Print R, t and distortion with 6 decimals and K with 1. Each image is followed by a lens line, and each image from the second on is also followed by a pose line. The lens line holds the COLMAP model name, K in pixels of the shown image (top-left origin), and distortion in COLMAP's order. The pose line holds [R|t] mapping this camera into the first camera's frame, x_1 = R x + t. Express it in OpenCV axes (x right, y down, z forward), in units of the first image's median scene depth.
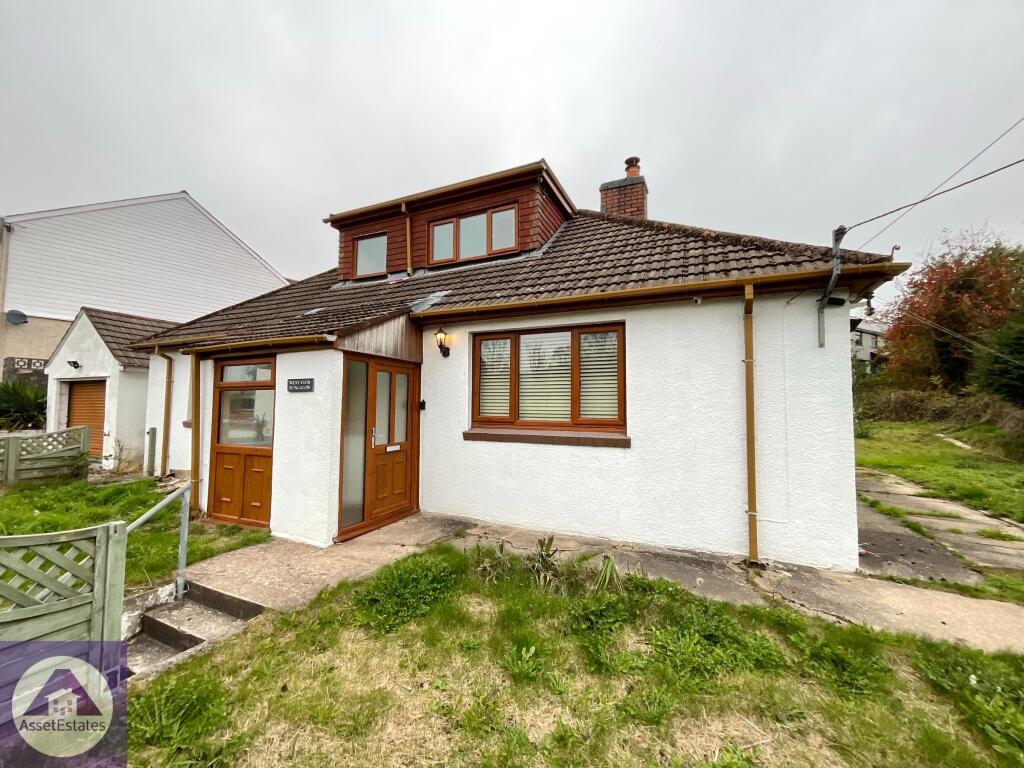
lens RADIAL K [[414.8, 0, 511.5], [0, 414.8, 381.3], [0, 0, 1]] dist [-0.002322, 0.000151]
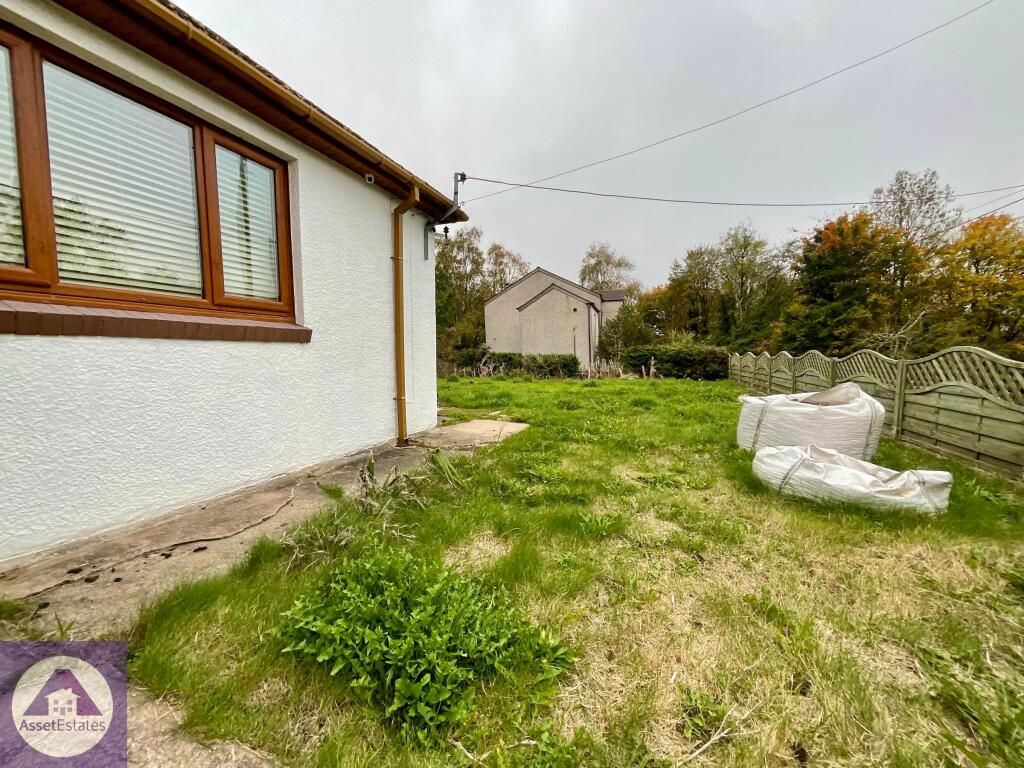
lens RADIAL K [[414.1, 0, 509.1], [0, 414.1, 384.3], [0, 0, 1]] dist [0.001531, 0.000648]
pose [[-0.058357, -0.078048, 0.995240, -0.479098], [-0.054136, 0.995720, 0.074911, 0.160645], [-0.996827, -0.049506, -0.062332, 0.689122]]
